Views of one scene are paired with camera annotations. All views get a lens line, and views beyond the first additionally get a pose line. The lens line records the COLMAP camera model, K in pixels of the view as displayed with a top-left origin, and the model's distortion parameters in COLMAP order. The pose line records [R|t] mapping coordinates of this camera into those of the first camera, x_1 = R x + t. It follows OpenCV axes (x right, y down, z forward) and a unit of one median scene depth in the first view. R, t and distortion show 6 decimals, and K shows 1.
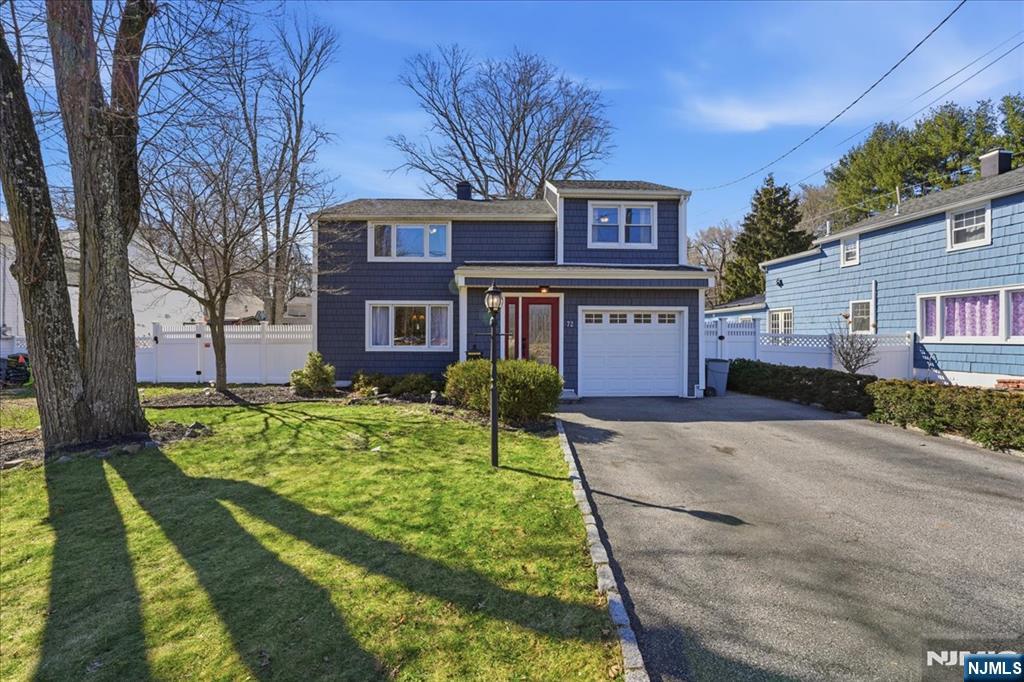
lens RADIAL K [[439.2, 0, 510.9], [0, 439.2, 336.3], [0, 0, 1]] dist [-0.024624, -0.000107]
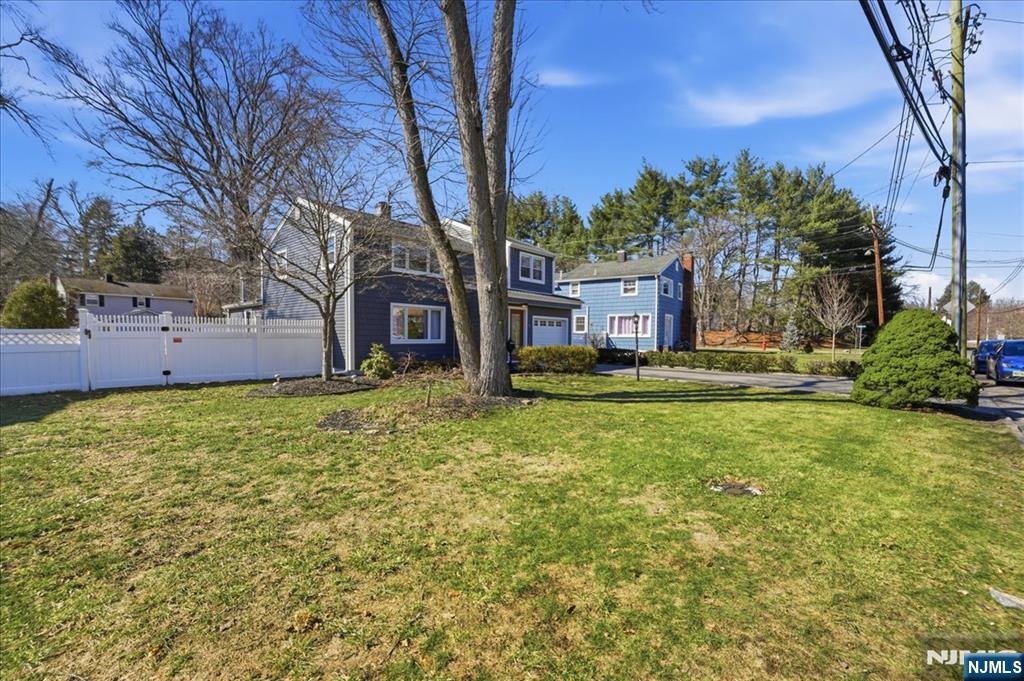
lens RADIAL K [[439.2, 0, 511.7], [0, 439.2, 338.1], [0, 0, 1]] dist [-0.024624, -0.000107]
pose [[0.655083, -0.001277, 0.755556, -1.073931], [-0.005963, 0.999959, 0.006860, 0.007964], [-0.755534, -0.008999, 0.655048, -0.070037]]
